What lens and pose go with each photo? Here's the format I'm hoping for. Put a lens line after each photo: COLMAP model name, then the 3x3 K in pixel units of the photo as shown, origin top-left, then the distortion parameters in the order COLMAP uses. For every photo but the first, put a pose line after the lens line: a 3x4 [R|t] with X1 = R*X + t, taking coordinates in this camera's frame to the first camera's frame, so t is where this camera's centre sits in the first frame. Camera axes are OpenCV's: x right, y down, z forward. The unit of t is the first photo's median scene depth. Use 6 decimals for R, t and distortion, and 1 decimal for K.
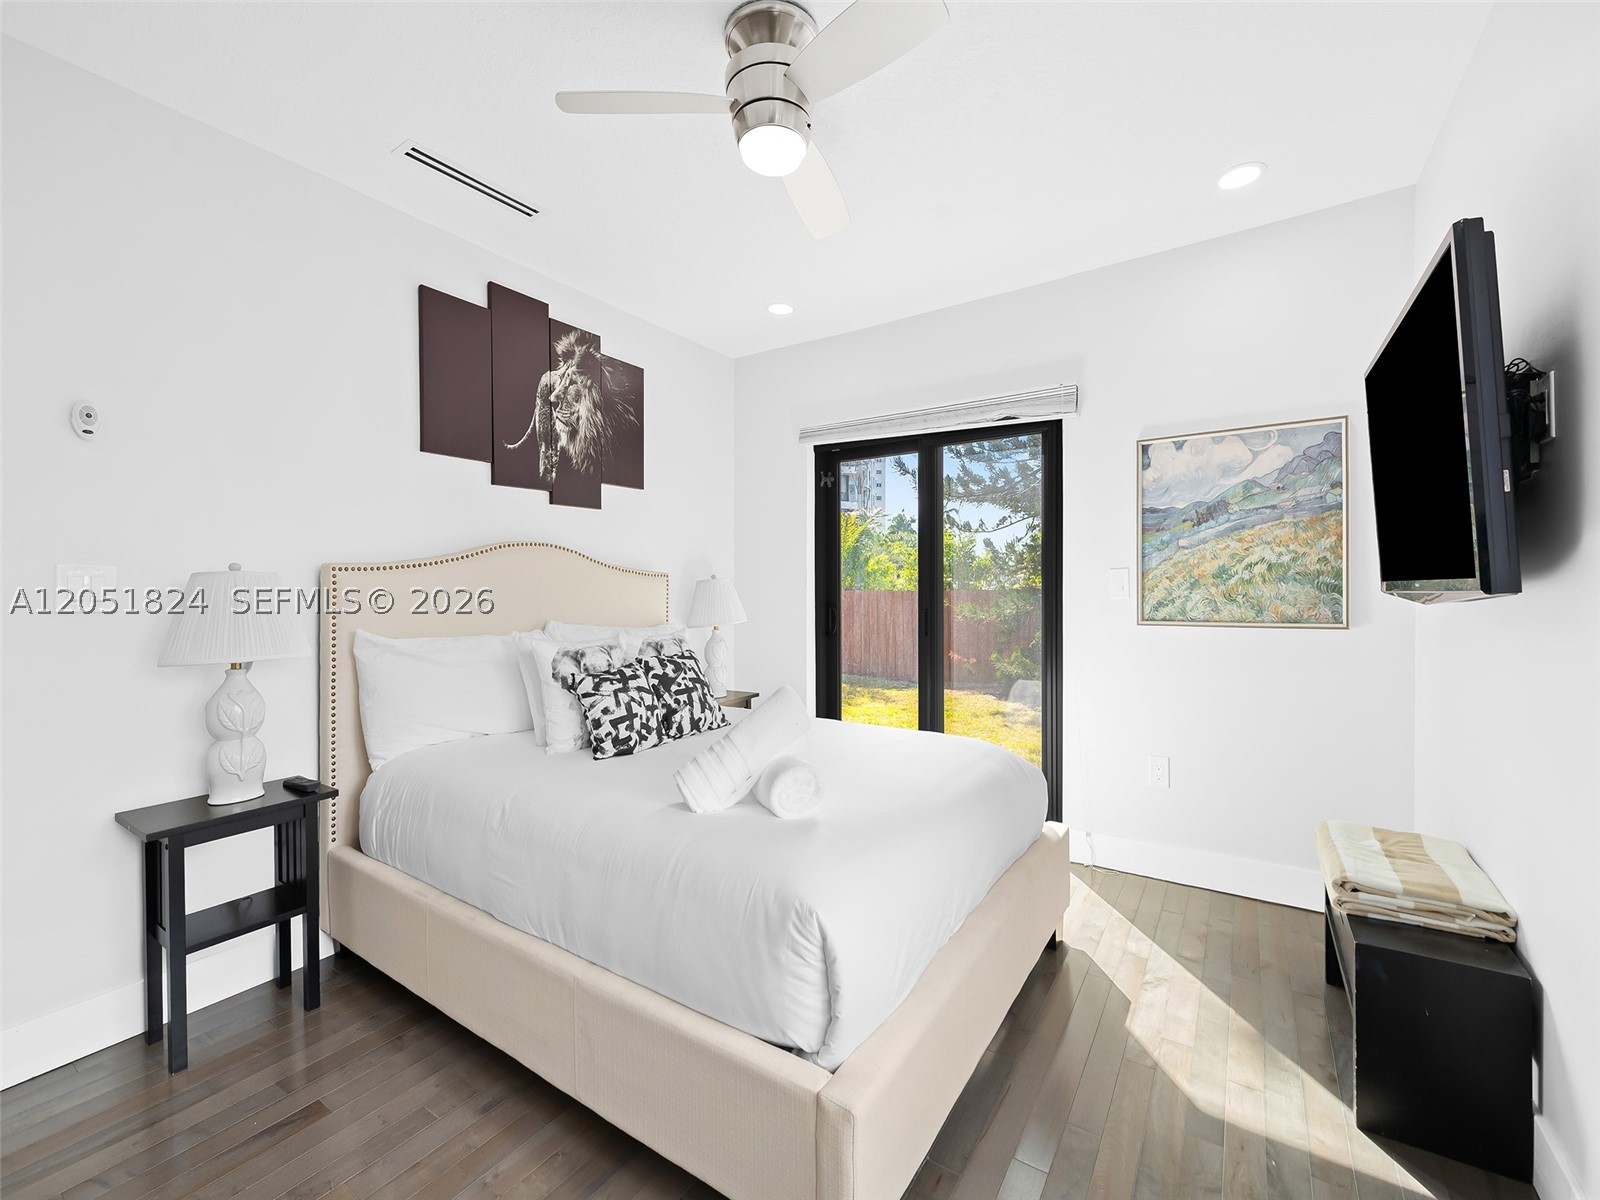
lens RADIAL K [[670.6, 0, 797.0], [0, 670.6, 593.8], [0, 0, 1]] dist [0.000578, -0.001069]
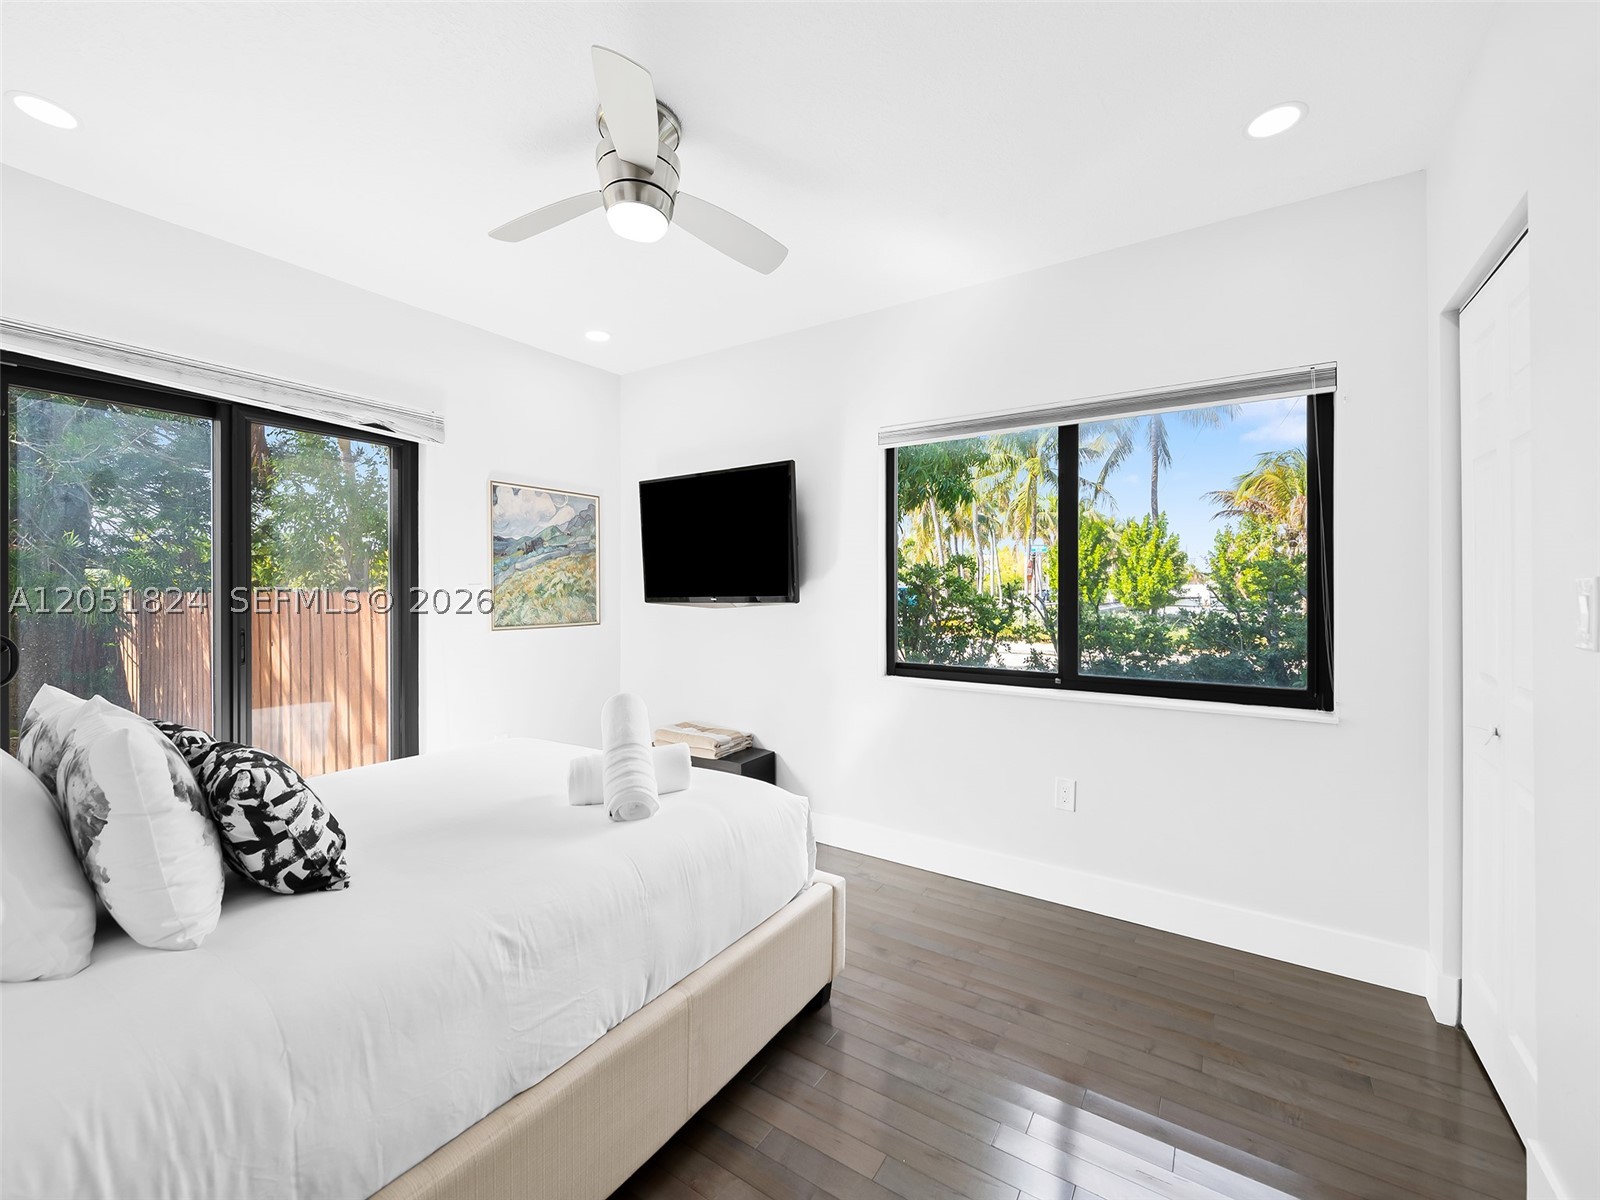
lens RADIAL K [[670.6, 0, 795.4], [0, 670.6, 593.2], [0, 0, 1]] dist [0.000578, -0.001069]
pose [[-0.016566, 0.001721, 0.999861, -0.774547], [0.008823, 0.999960, -0.001575, -0.016609], [-0.999824, 0.008796, -0.016581, 0.494506]]
